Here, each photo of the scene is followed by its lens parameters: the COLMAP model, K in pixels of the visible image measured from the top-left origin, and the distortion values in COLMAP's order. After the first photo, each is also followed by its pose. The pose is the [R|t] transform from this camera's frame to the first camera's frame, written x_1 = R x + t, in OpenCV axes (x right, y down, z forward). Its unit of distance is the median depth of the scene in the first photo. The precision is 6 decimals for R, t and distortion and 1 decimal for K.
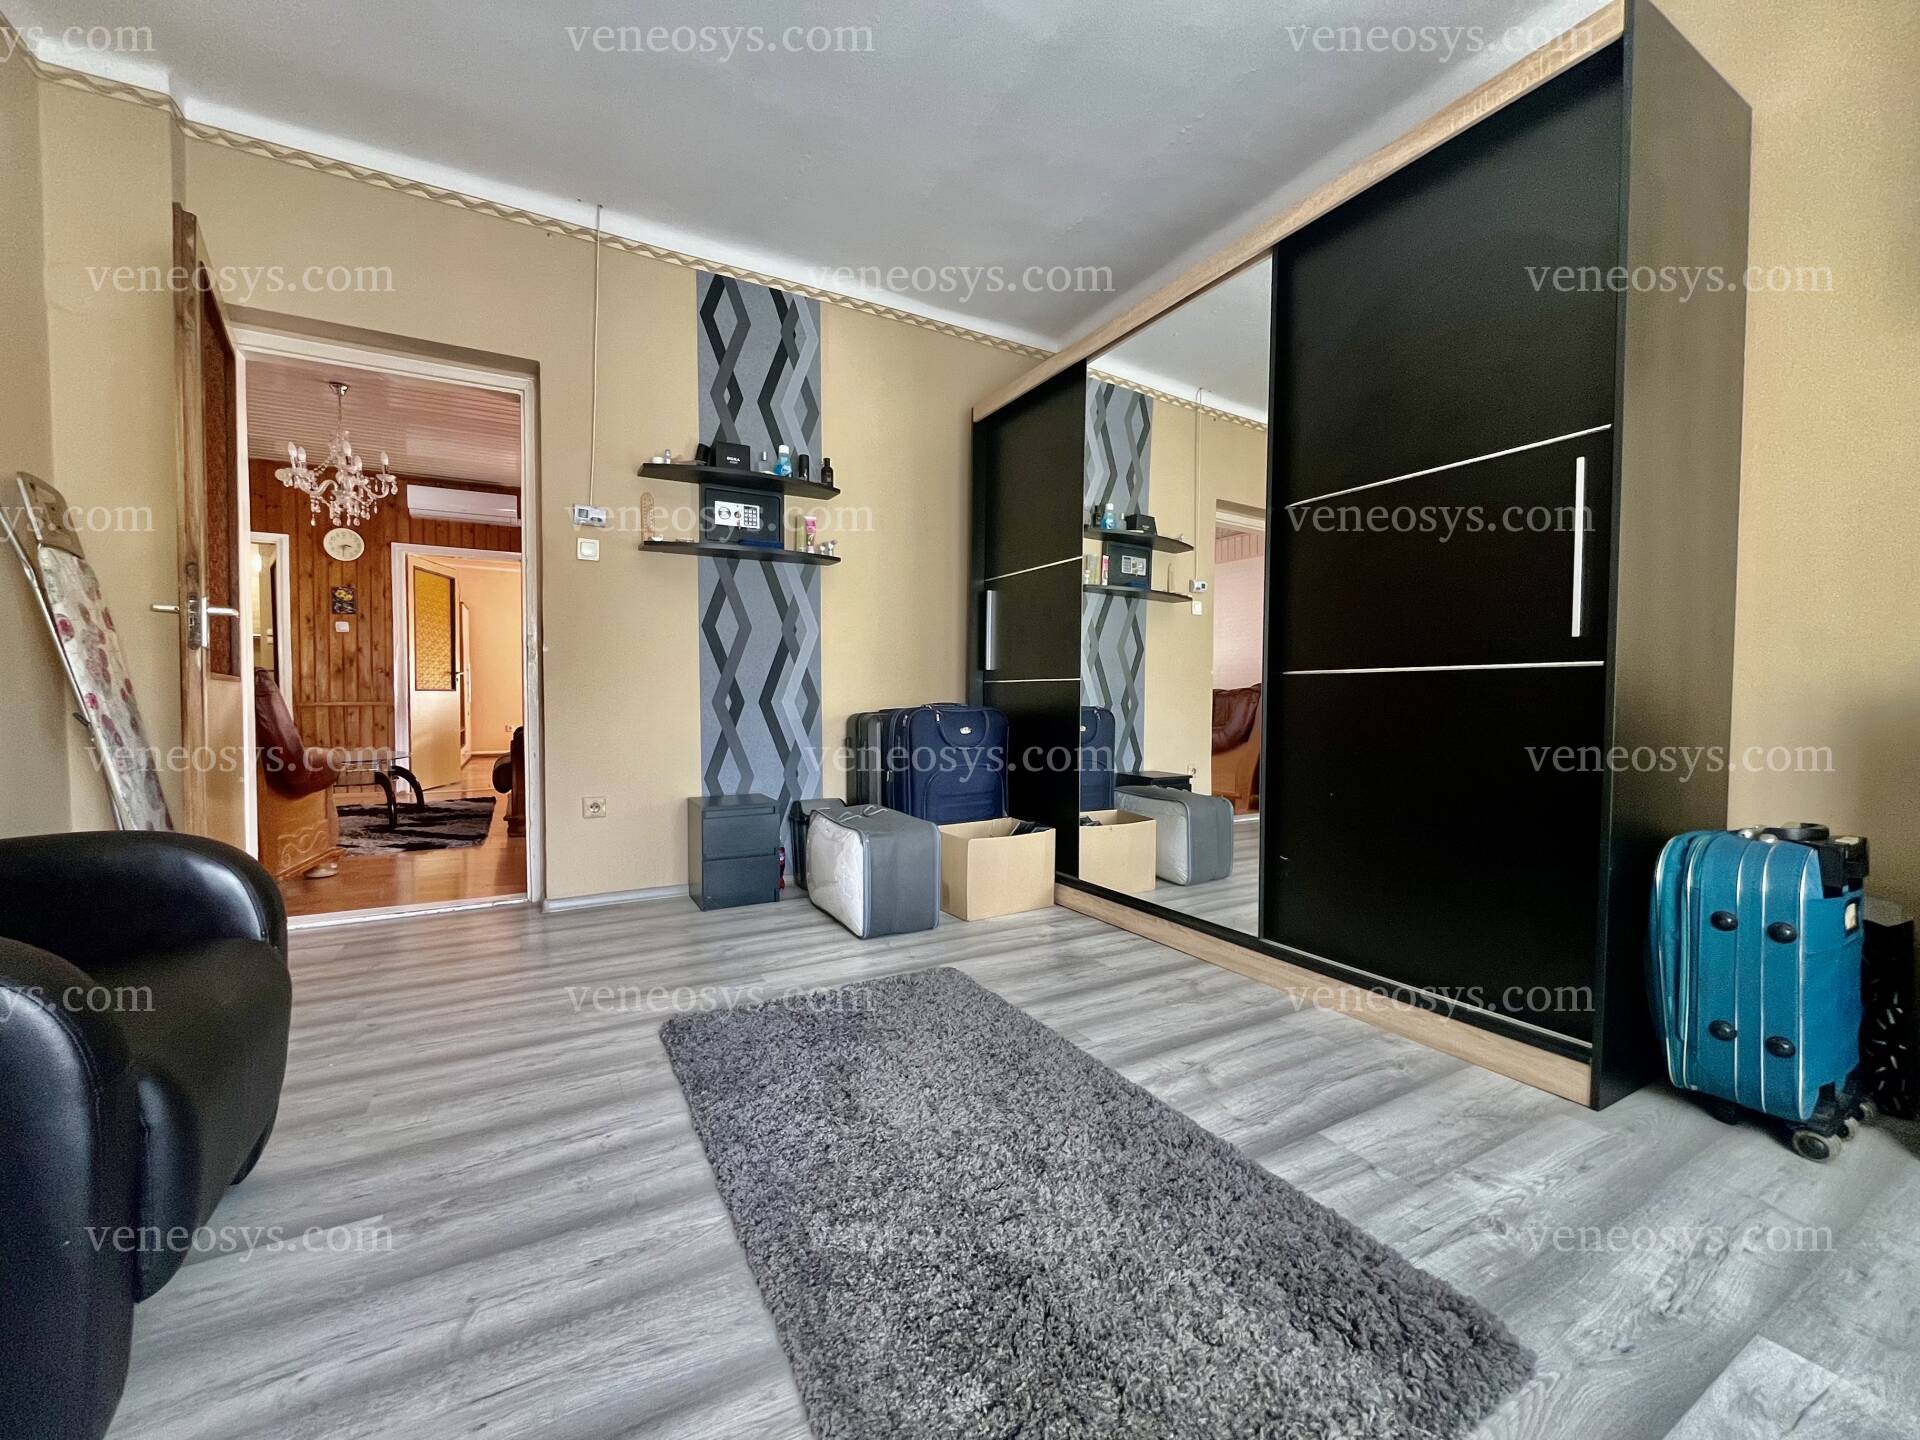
lens RADIAL K [[776.4, 0, 945.0], [0, 776.4, 714.0], [0, 0, 1]] dist [-0.002097, -0.000425]
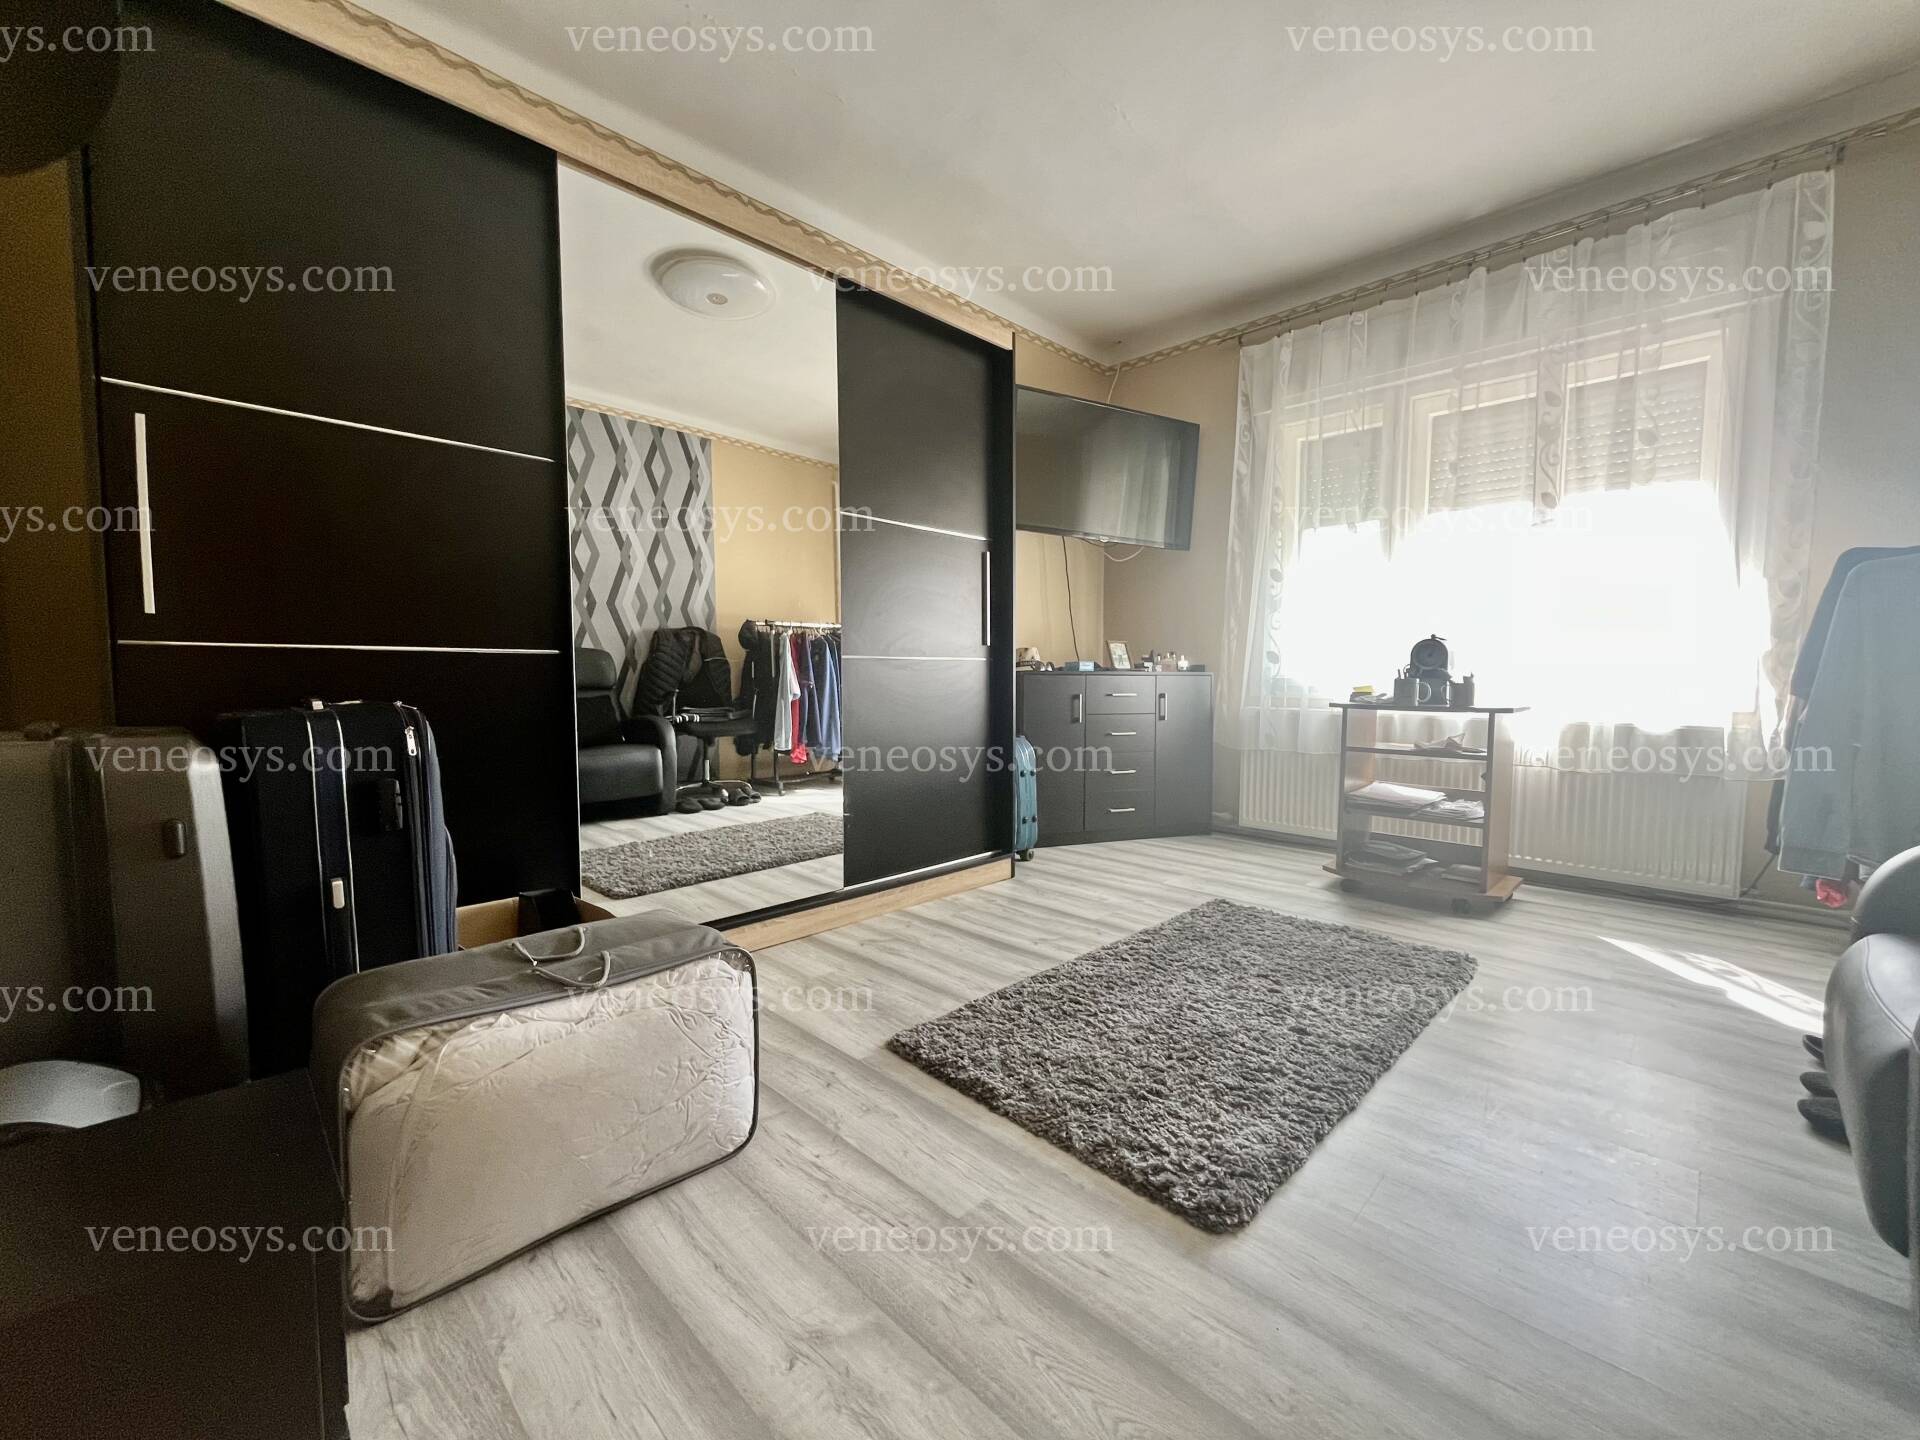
lens RADIAL K [[776.4, 0, 957.7], [0, 776.4, 724.7], [0, 0, 1]] dist [-0.002097, -0.000425]
pose [[-0.268757, -0.060242, 0.961322, -0.828420], [0.035209, 0.996761, 0.072306, -0.028681], [-0.962564, 0.053280, -0.265765, 1.309750]]
